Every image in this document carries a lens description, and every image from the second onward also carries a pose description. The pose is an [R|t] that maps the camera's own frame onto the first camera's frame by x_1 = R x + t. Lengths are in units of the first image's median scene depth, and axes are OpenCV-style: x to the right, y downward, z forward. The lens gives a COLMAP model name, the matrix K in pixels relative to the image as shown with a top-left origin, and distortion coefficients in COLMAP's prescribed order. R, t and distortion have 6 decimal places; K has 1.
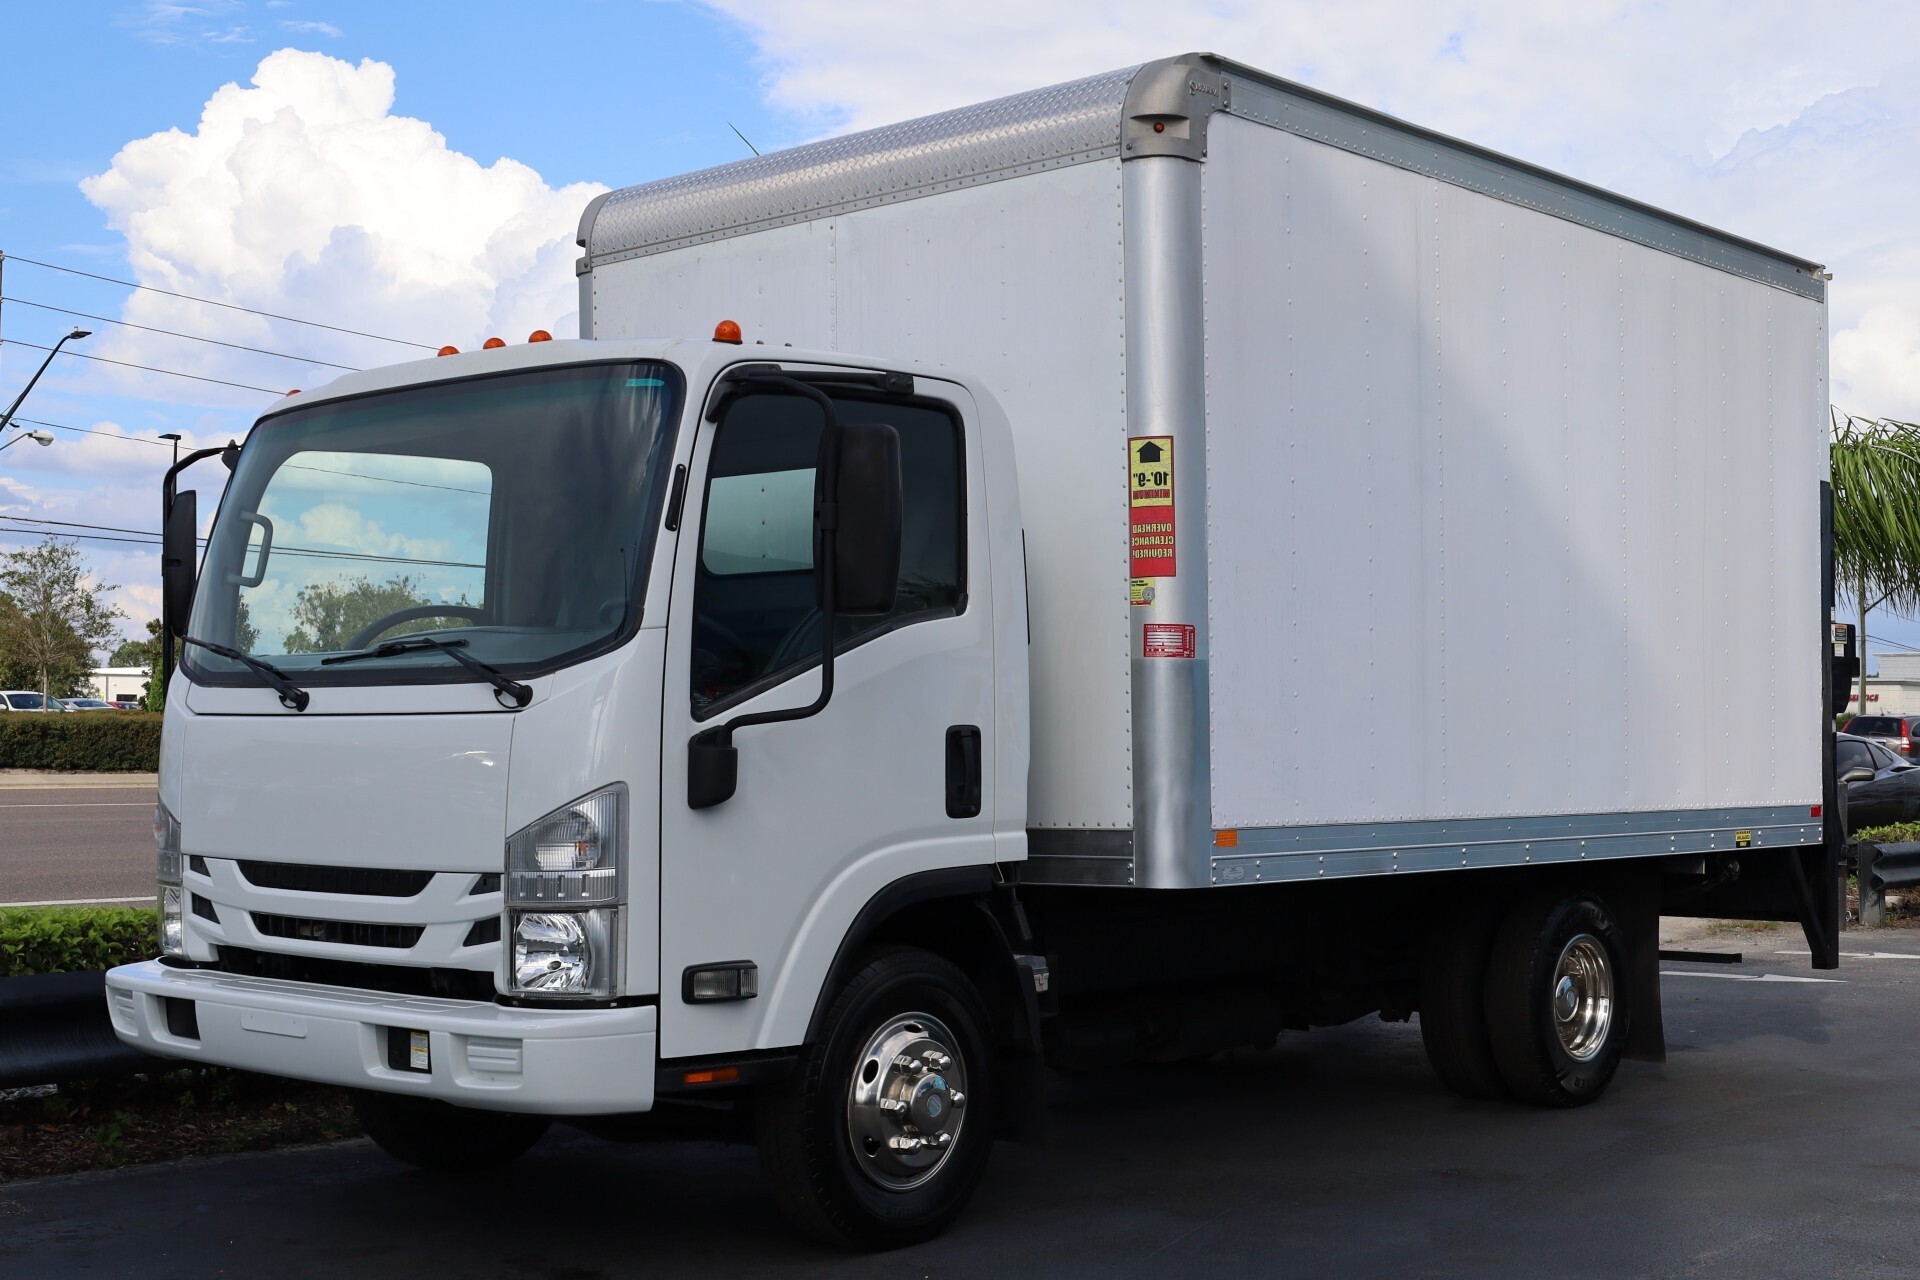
lens RADIAL K [[2610.2, 0, 953.7], [0, 2610.2, 644.0], [0, 0, 1]] dist [-0.105512, 0.000000]
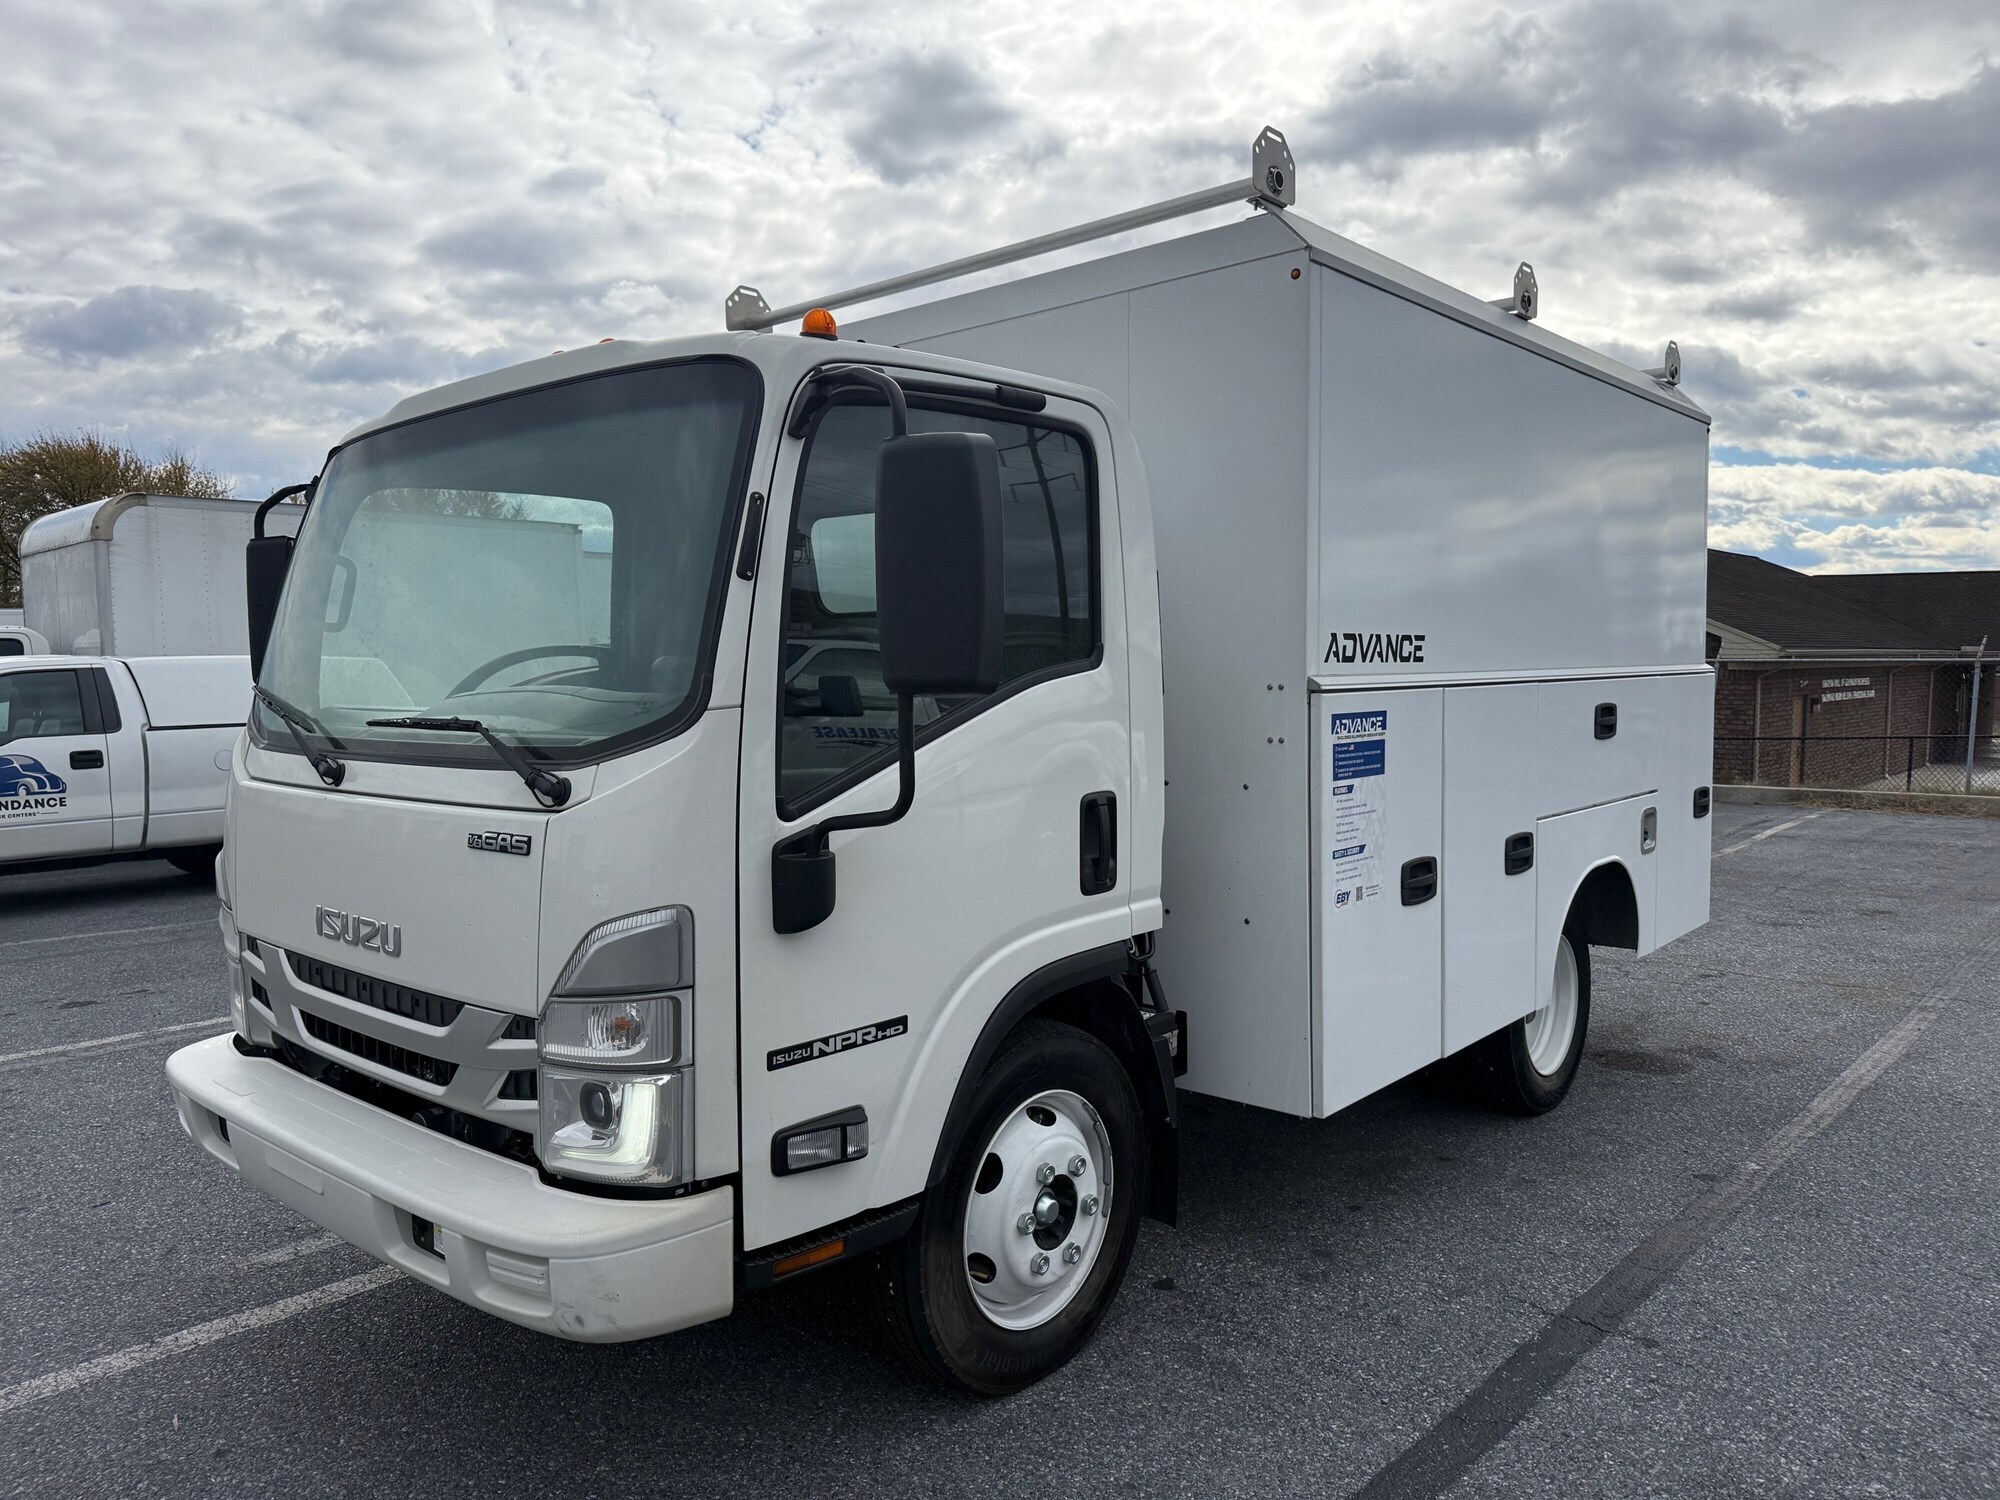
lens RADIAL K [[1380.1, 0, 1003.2], [0, 1380.1, 728.6], [0, 0, 1]] dist [0.030257, -0.017268]
pose [[0.999955, -0.009013, 0.003048, -0.032870], [0.008751, 0.996983, 0.077130, -0.029515], [-0.003734, -0.077100, 0.997016, 0.579264]]
